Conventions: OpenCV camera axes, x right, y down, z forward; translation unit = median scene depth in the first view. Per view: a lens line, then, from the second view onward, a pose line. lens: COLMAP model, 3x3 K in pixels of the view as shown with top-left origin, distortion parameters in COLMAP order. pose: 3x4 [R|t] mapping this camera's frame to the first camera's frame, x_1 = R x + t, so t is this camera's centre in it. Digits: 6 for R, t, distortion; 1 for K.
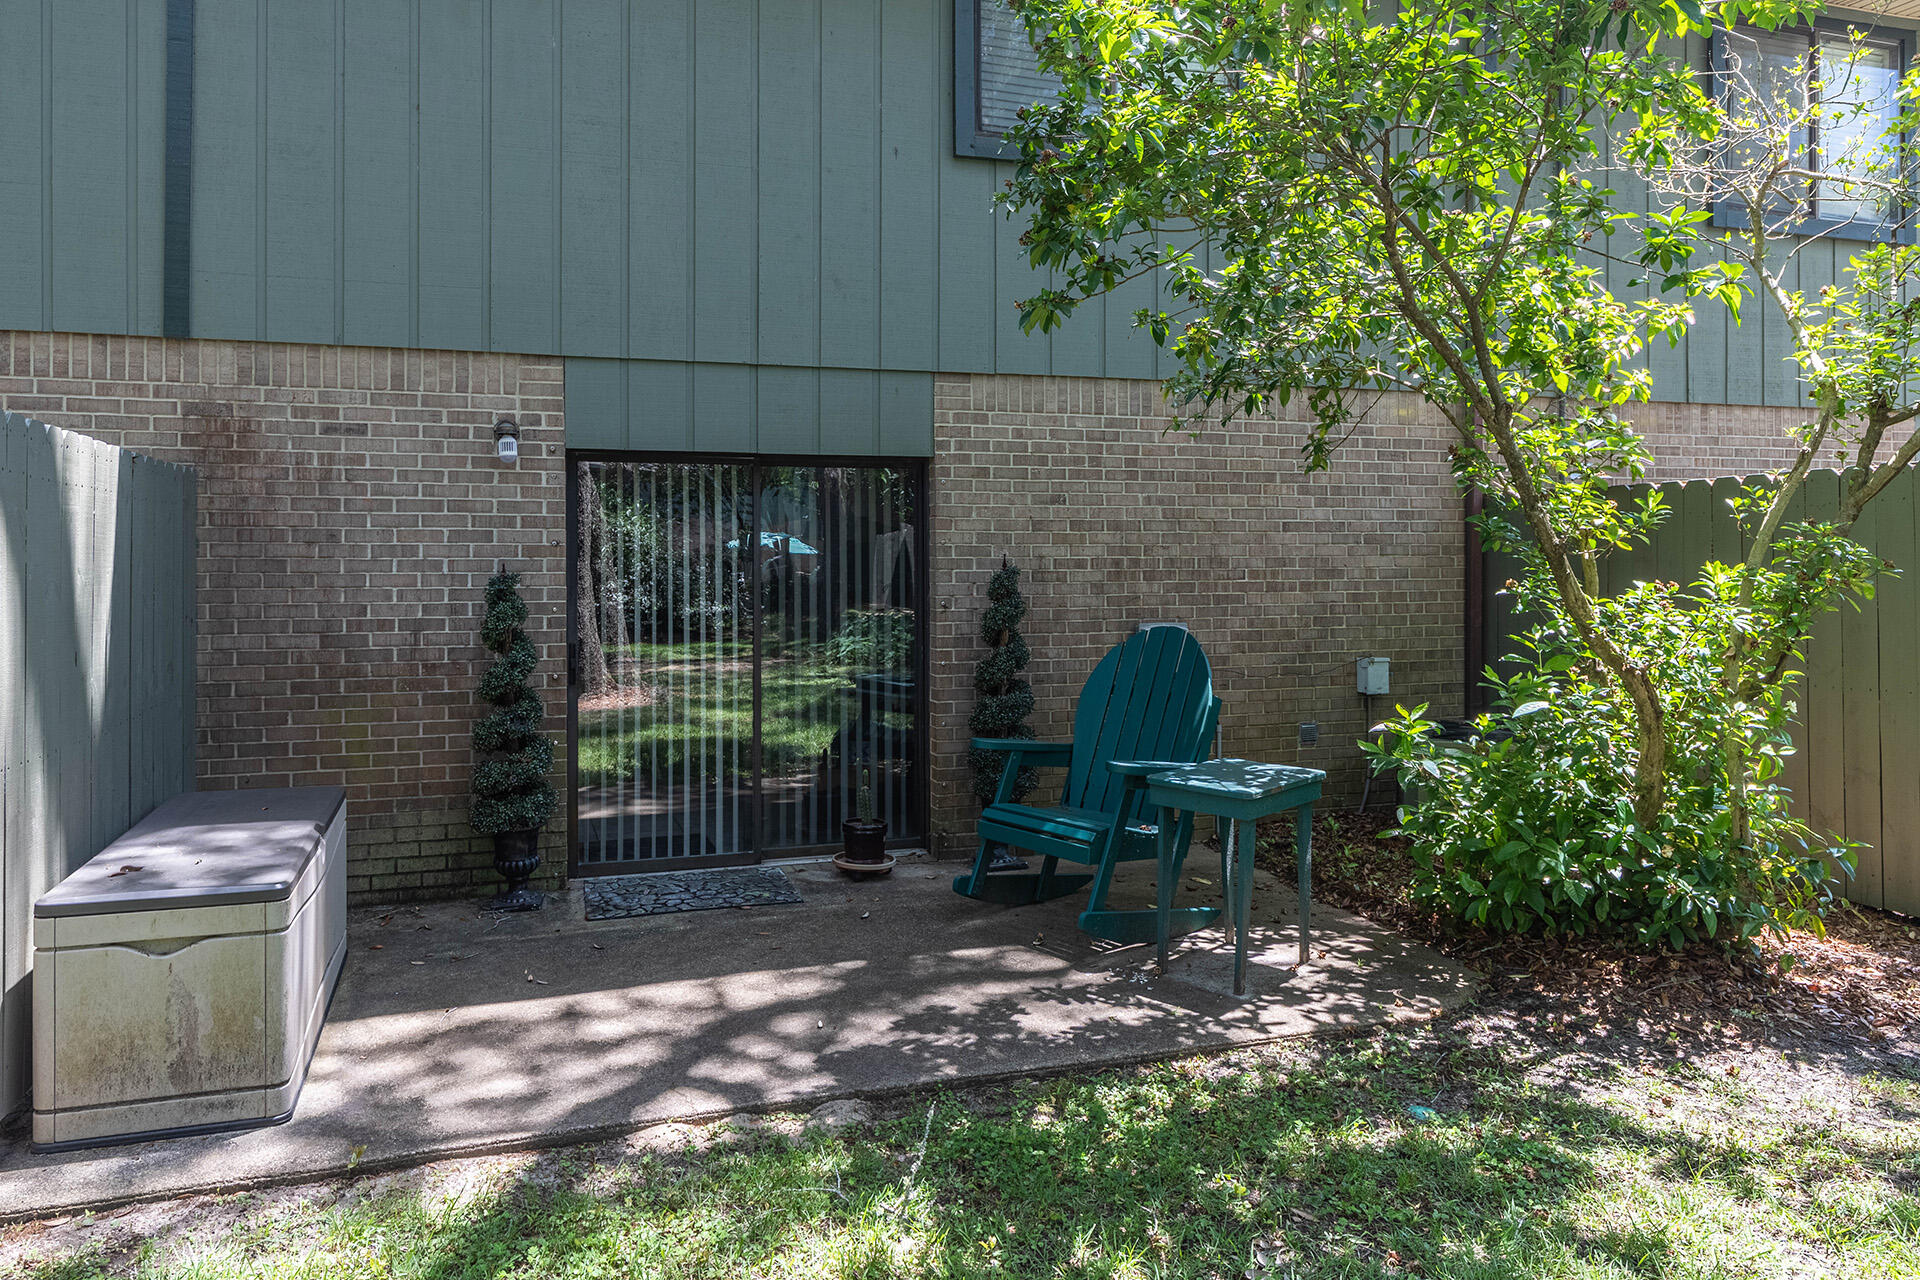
lens RADIAL K [[1222.7, 0, 960.1], [0, 1222.7, 555.9], [0, 0, 1]] dist [0.002366, 0.000087]
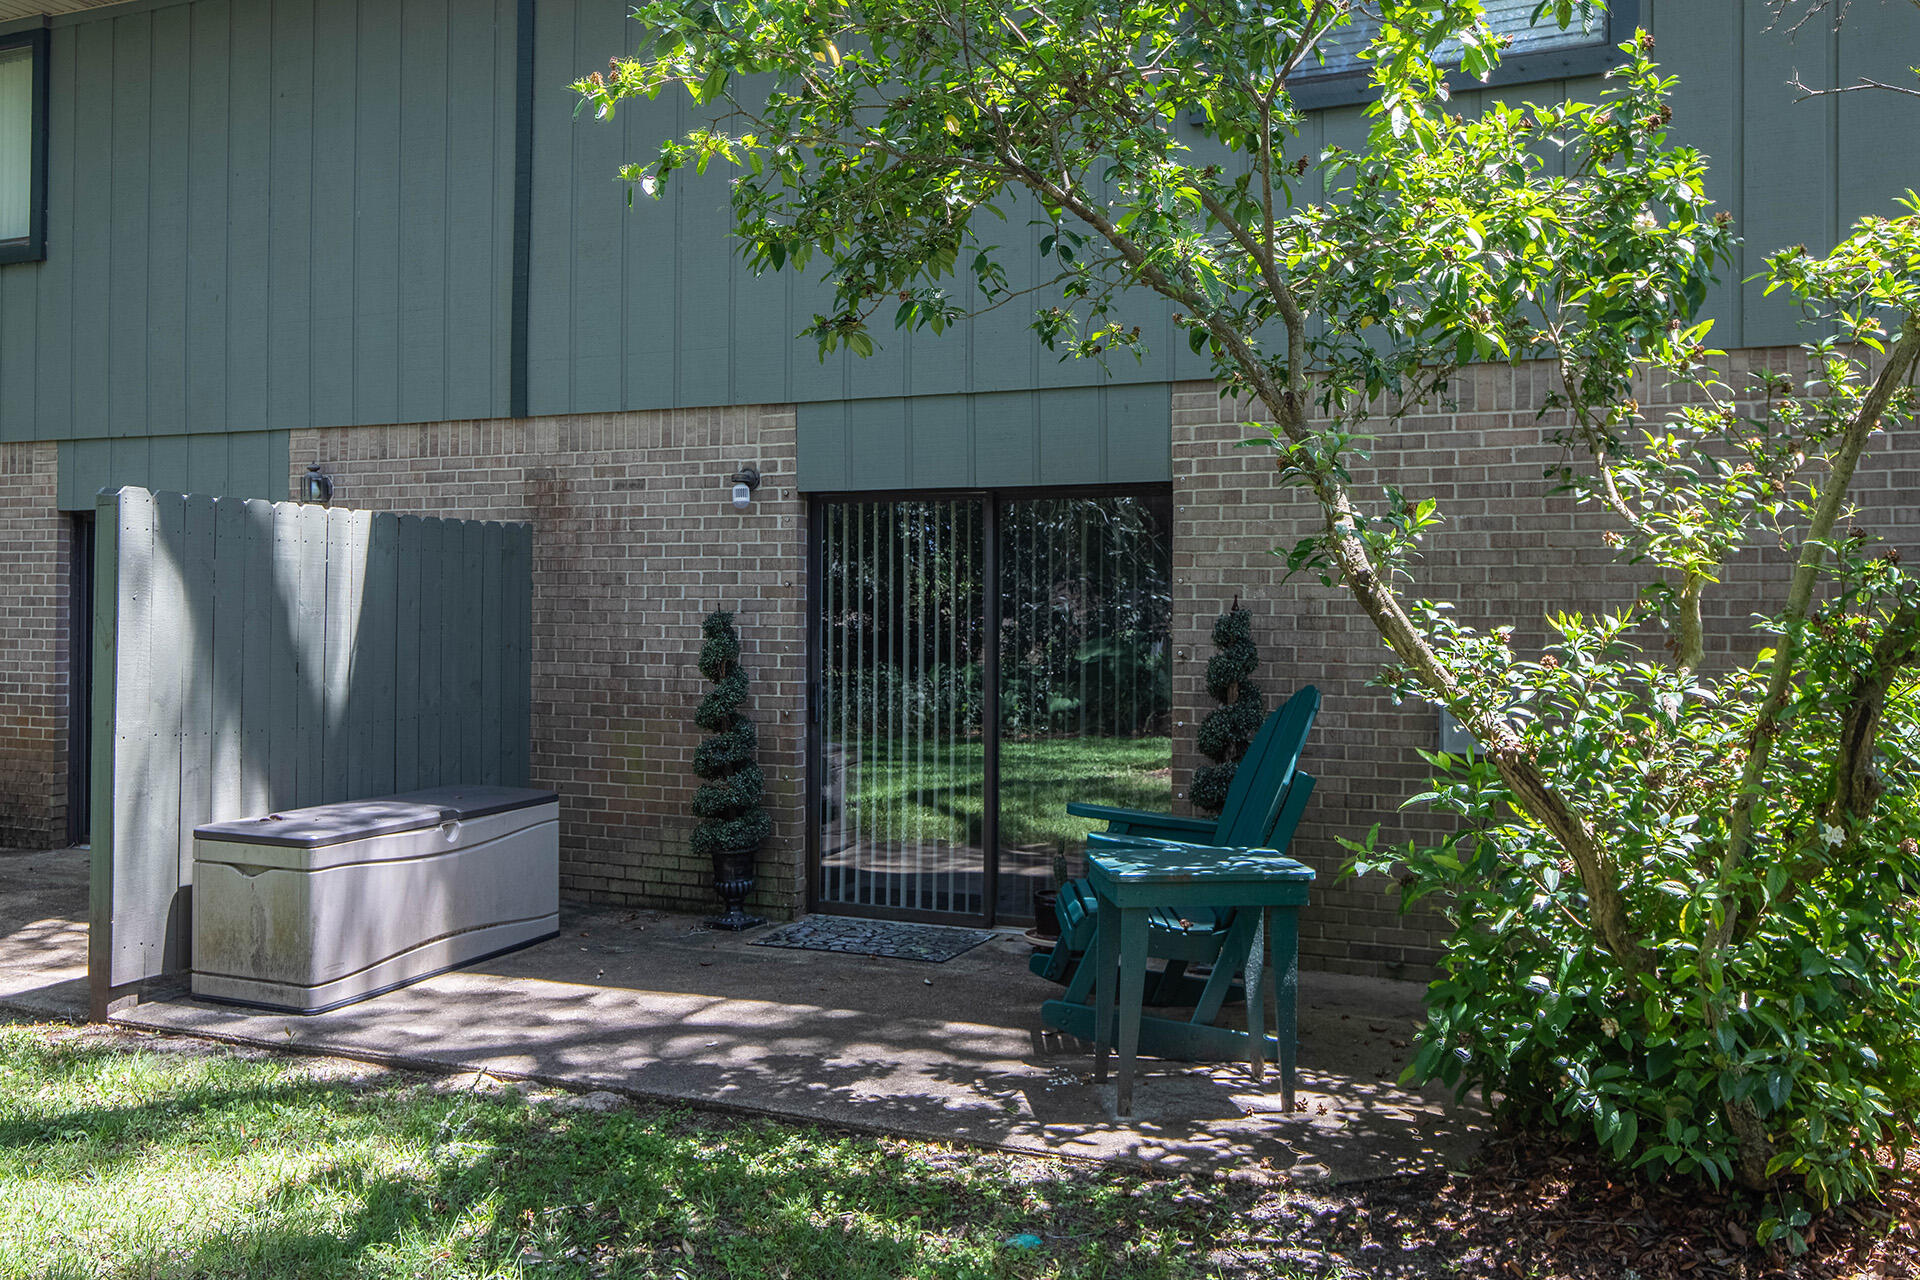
lens RADIAL K [[1547.6, 0, 953.9], [0, 1547.6, 592.3], [0, 0, 1]] dist [0.000631, 0.000733]
pose [[0.772926, -0.002898, -0.634490, 0.737424], [-0.004298, 0.999943, -0.009803, 0.010484], [0.634482, 0.010304, 0.772869, 0.094509]]
